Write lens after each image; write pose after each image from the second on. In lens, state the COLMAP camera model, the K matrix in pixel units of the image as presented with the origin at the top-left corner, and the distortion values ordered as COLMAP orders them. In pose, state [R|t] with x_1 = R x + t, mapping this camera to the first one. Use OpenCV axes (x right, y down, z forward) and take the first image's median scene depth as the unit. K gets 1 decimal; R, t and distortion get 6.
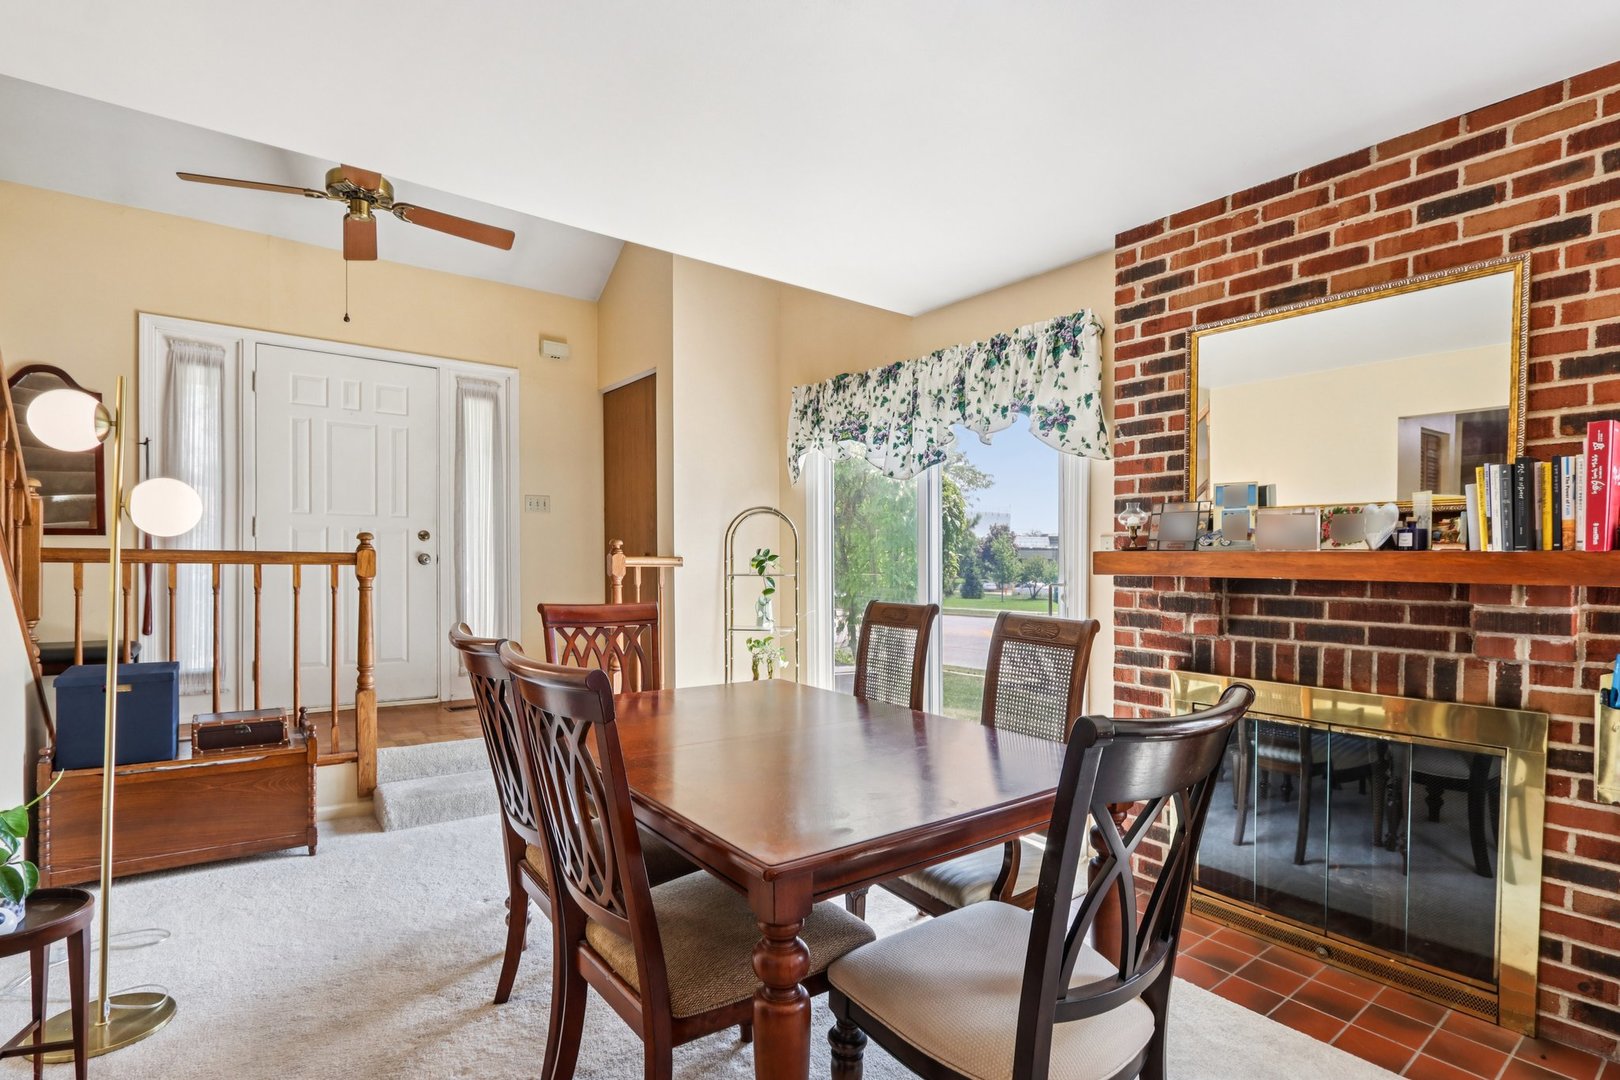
lens RADIAL K [[819.4, 0, 808.1], [0, 819.4, 572.1], [0, 0, 1]] dist [0.002286, 0.001086]
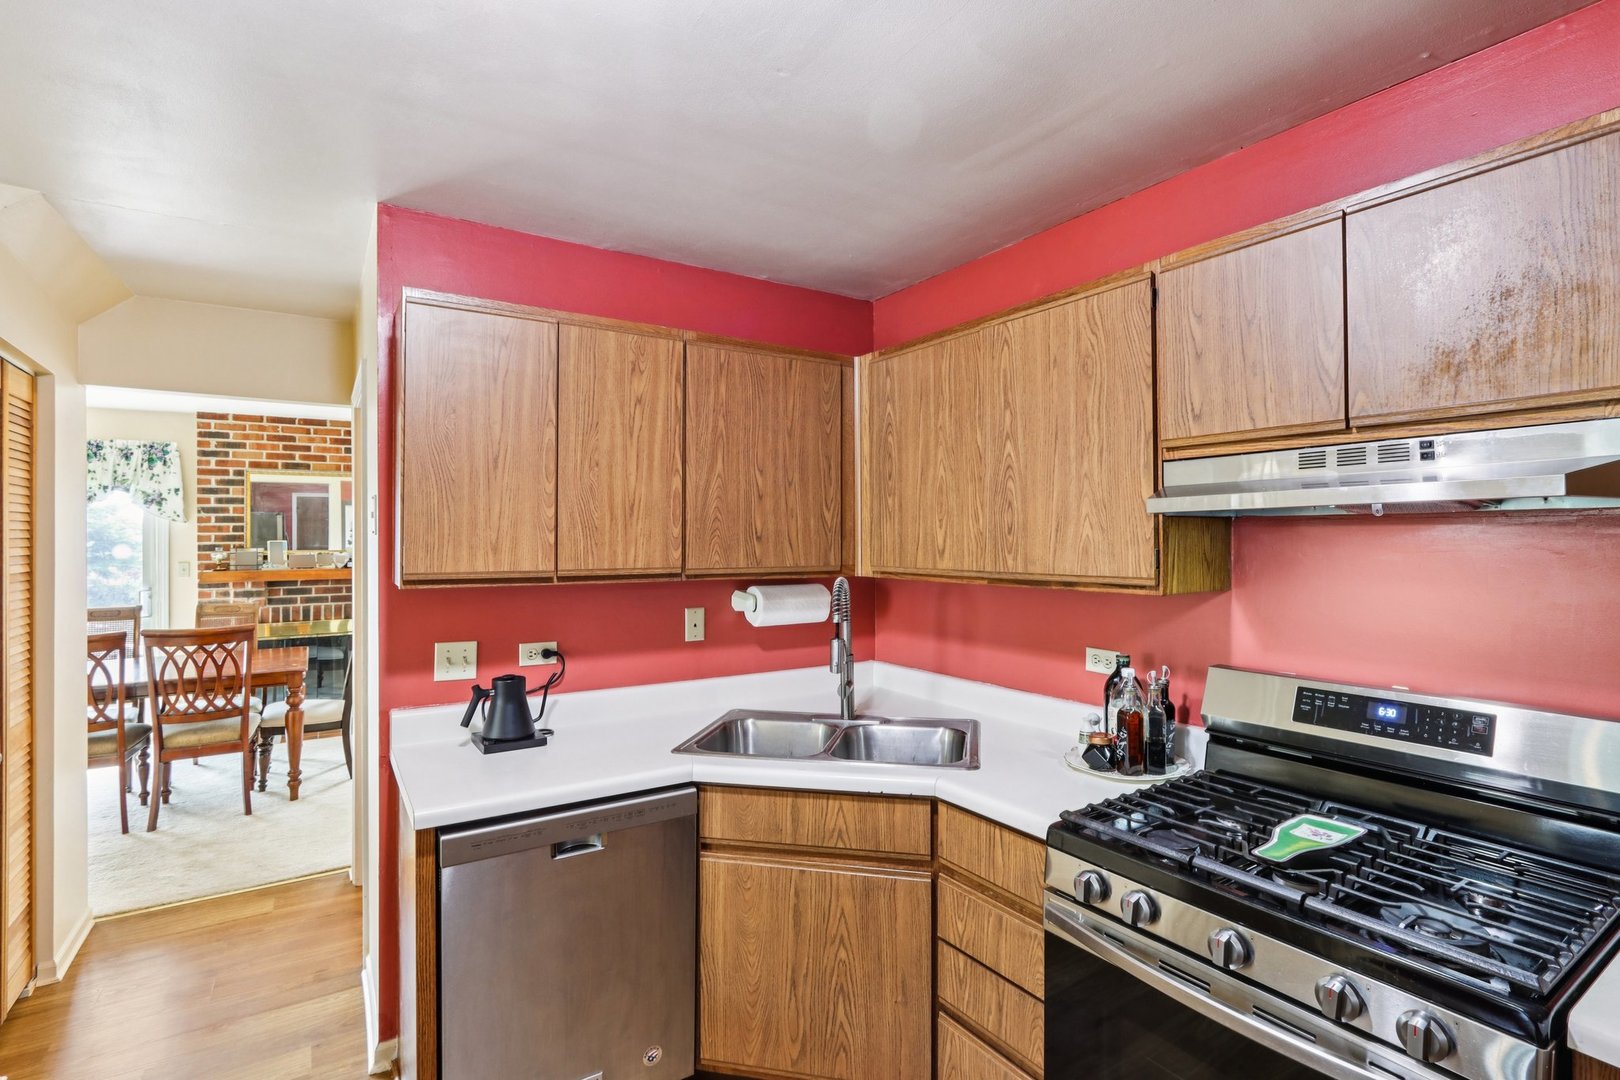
lens RADIAL K [[759.2, 0, 800.3], [0, 759.2, 536.7], [0, 0, 1]] dist [-0.015238, 0.000575]
pose [[0.070623, -0.008035, 0.997471, -1.349932], [0.024718, 0.999675, 0.006303, -0.084568], [-0.997197, 0.024211, 0.070799, -0.583187]]
